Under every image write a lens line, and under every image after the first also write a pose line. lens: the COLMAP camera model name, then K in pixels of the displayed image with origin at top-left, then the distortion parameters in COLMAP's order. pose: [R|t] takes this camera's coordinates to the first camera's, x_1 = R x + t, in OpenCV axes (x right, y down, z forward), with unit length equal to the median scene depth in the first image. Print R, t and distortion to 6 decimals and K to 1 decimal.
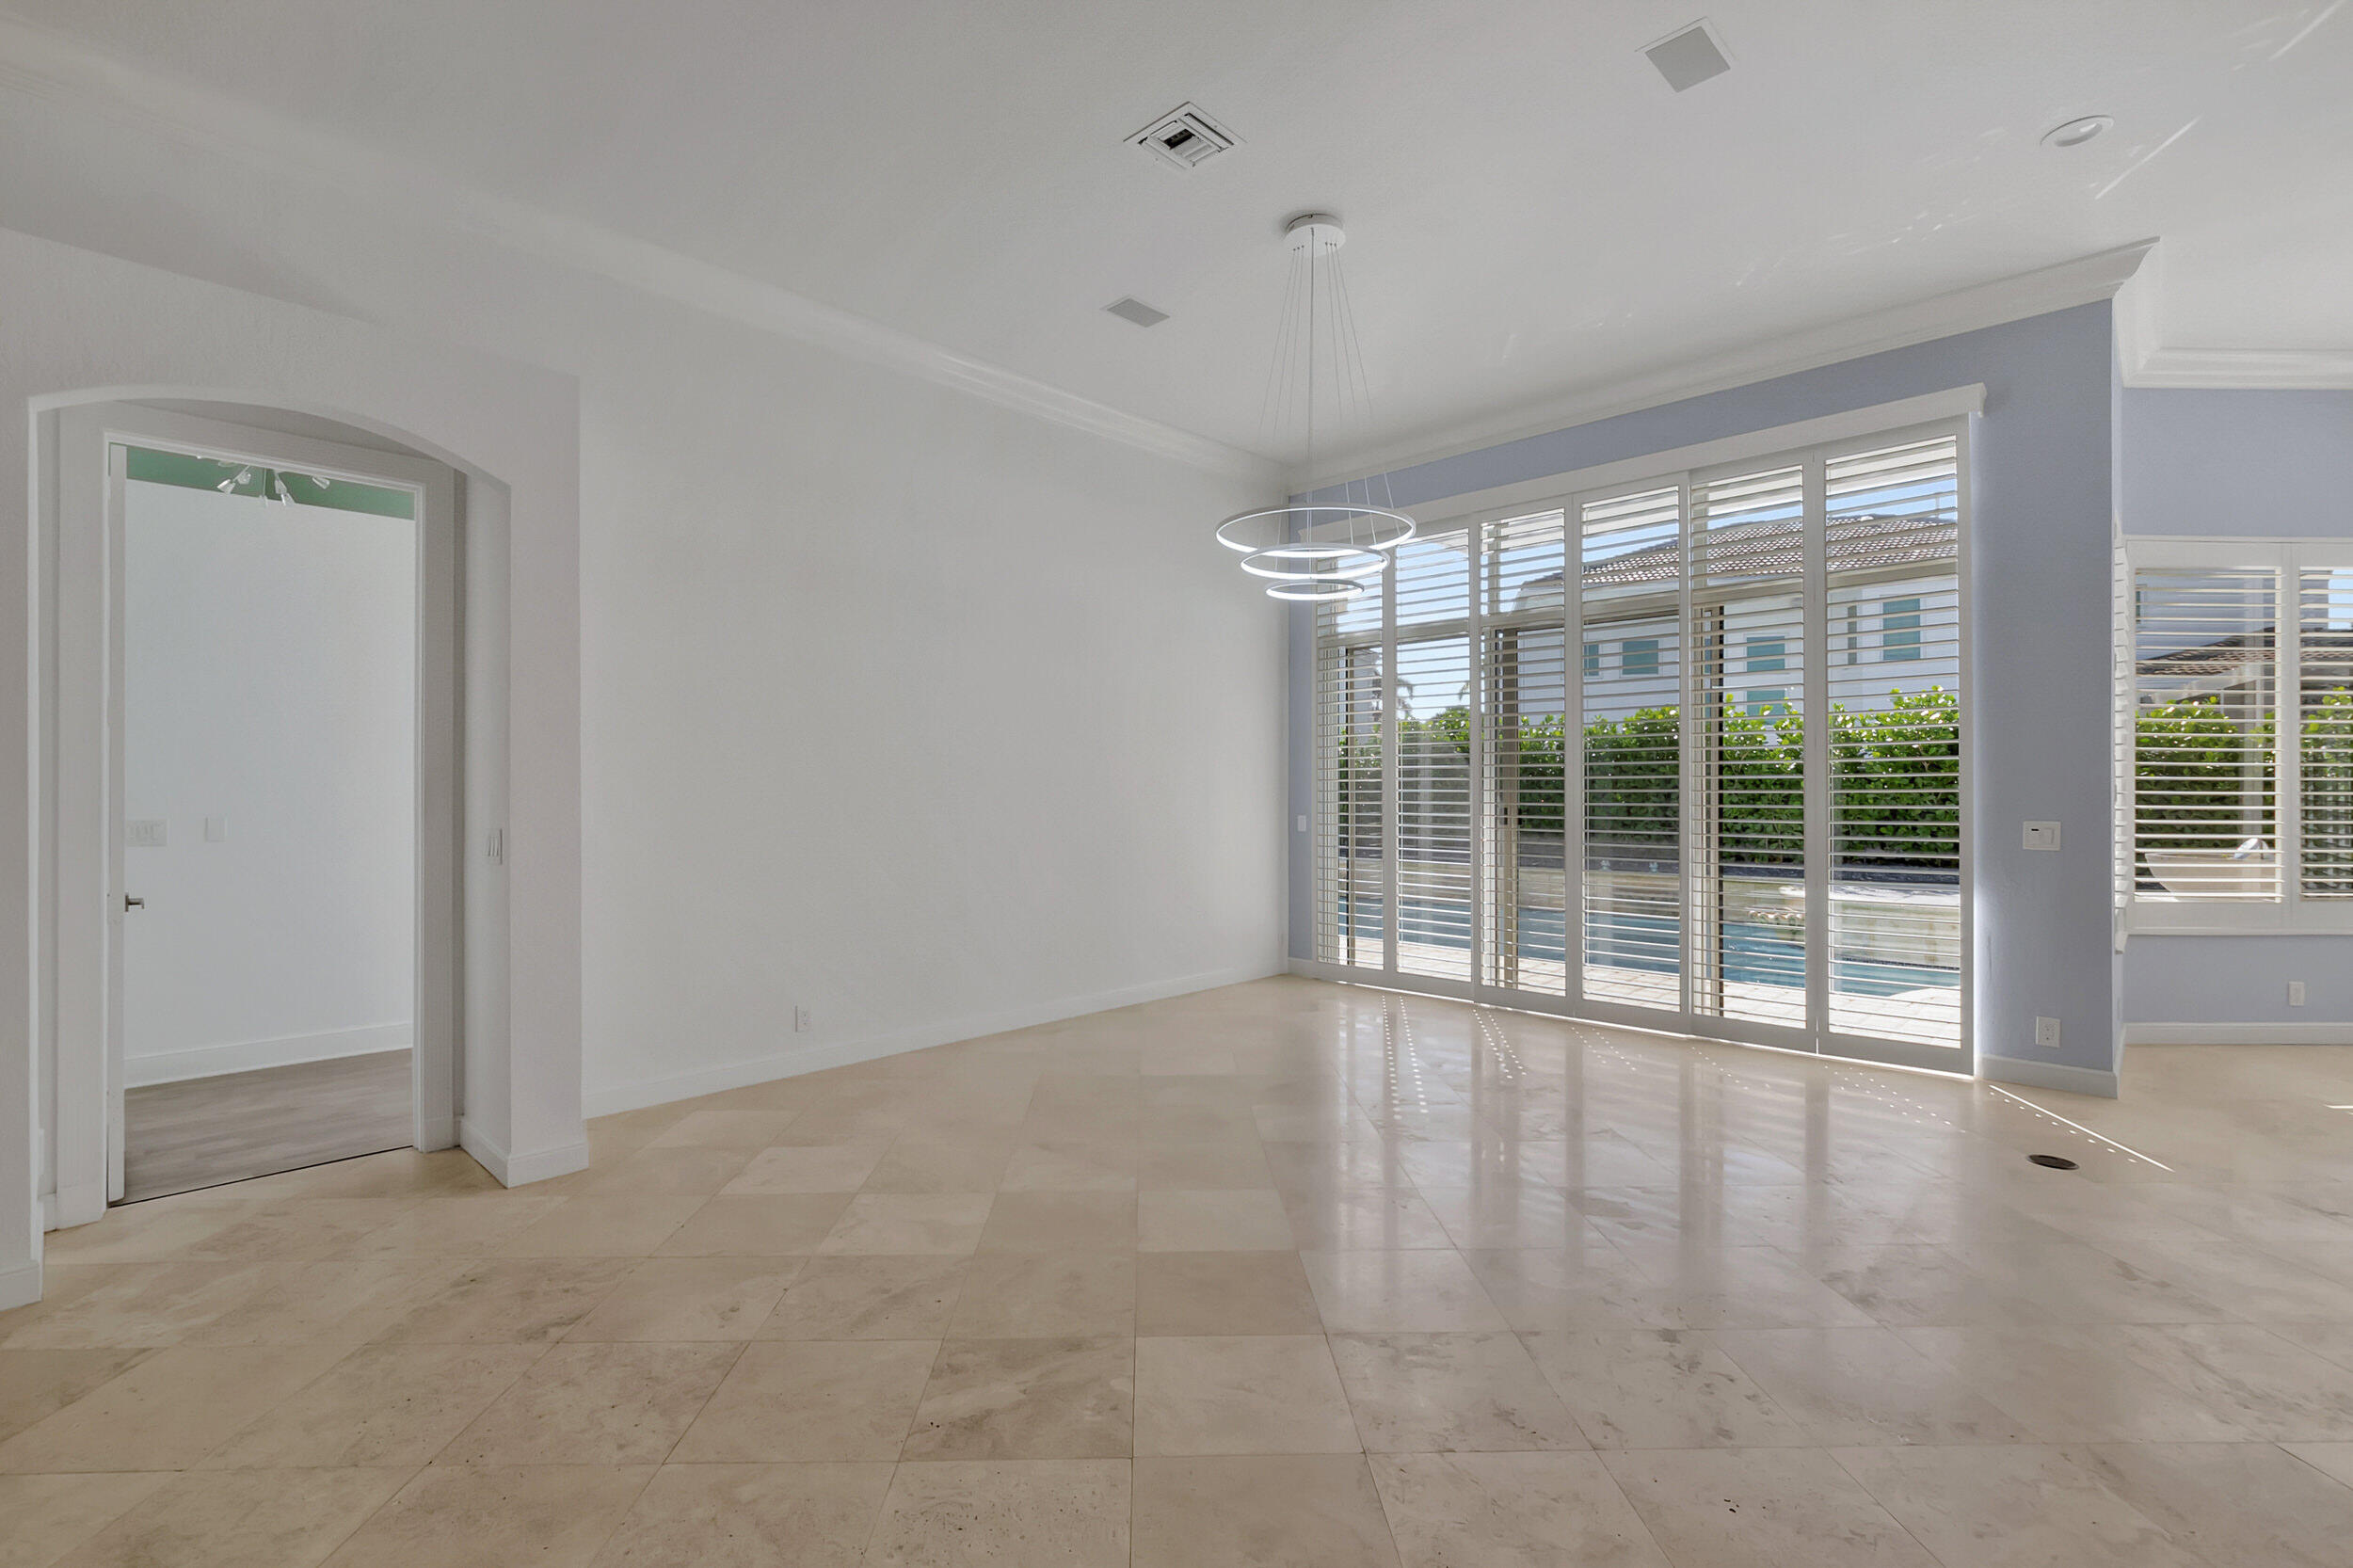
lens RADIAL K [[1044.7, 0, 1163.2], [0, 1044.7, 781.8], [0, 0, 1]] dist [0.005494, -0.000671]
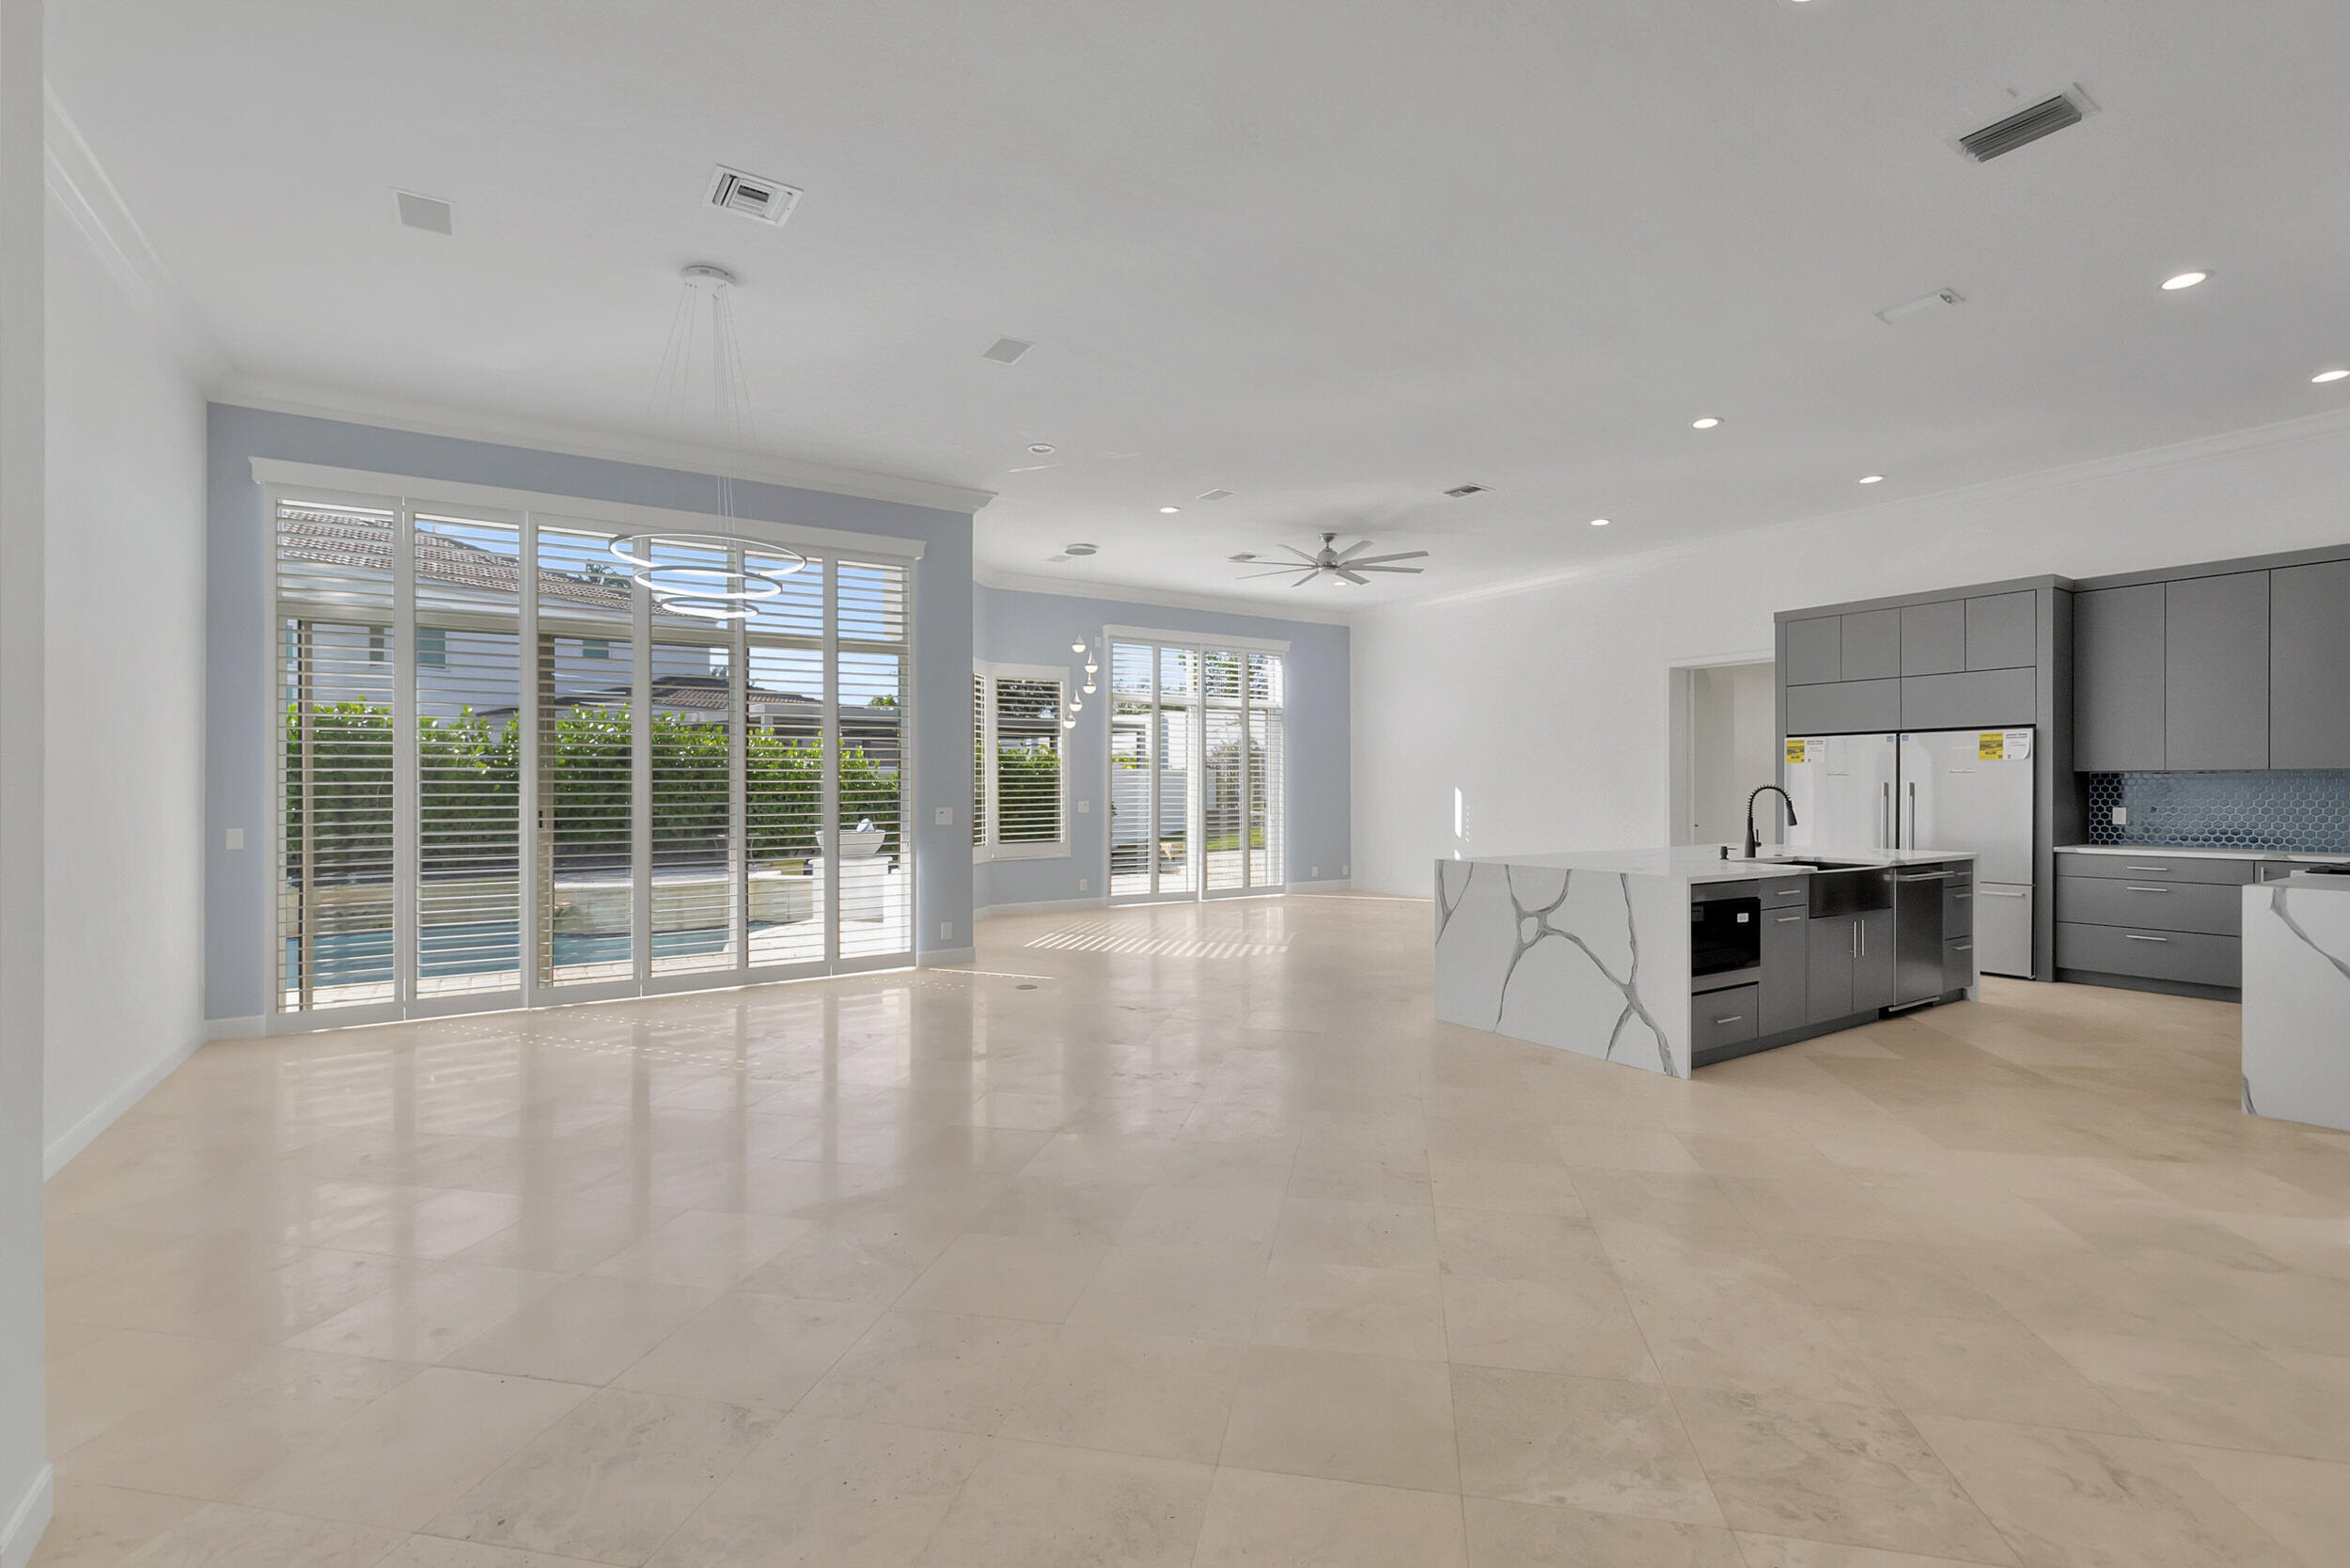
lens RADIAL K [[1043.4, 0, 1155.6], [0, 1043.4, 781.3], [0, 0, 1]] dist [0.005494, -0.000671]
pose [[0.247306, 0.002513, 0.968934, -0.592889], [-0.000189, 0.999997, -0.002545, -0.001288], [-0.968938, 0.000446, 0.247305, 0.205447]]
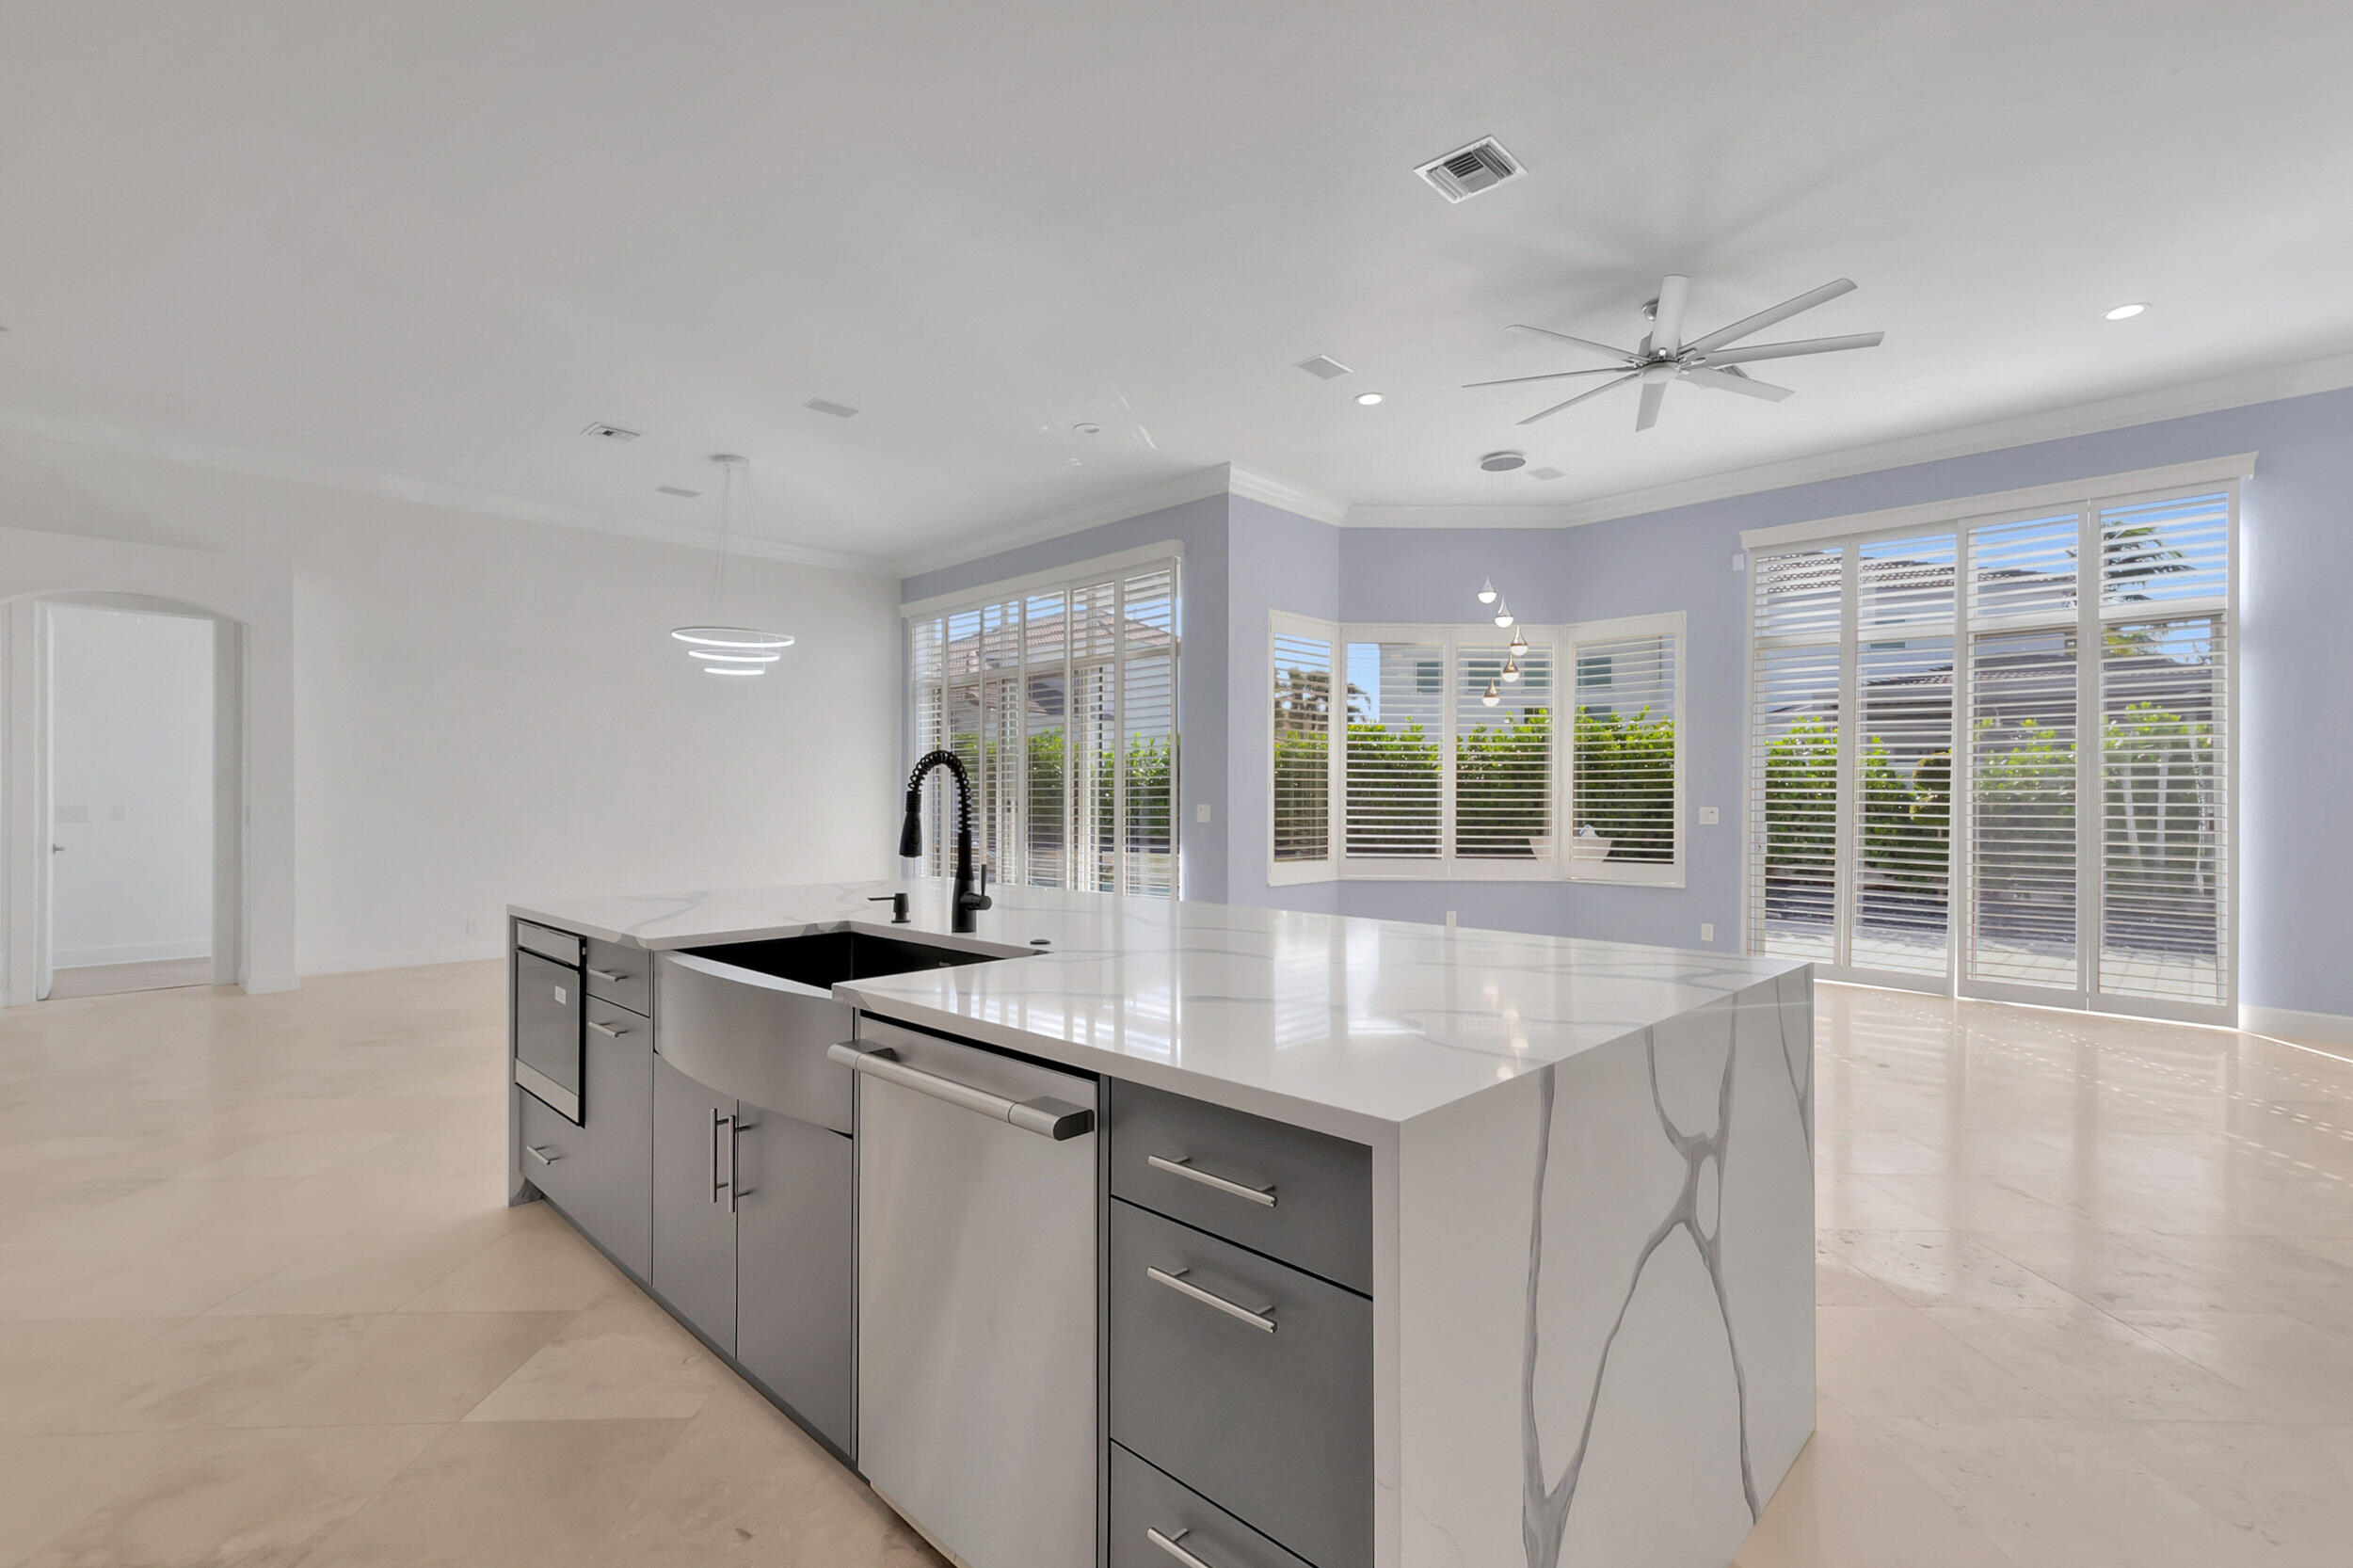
lens RADIAL K [[1044.7, 0, 1136.4], [0, 1044.7, 811.1], [0, 0, 1]] dist [0.005494, -0.000671]
pose [[0.999745, 0.000017, -0.022578, 0.634230], [0.000334, 0.999879, 0.015552, 0.015350], [0.022576, -0.015556, 0.999624, -0.529865]]
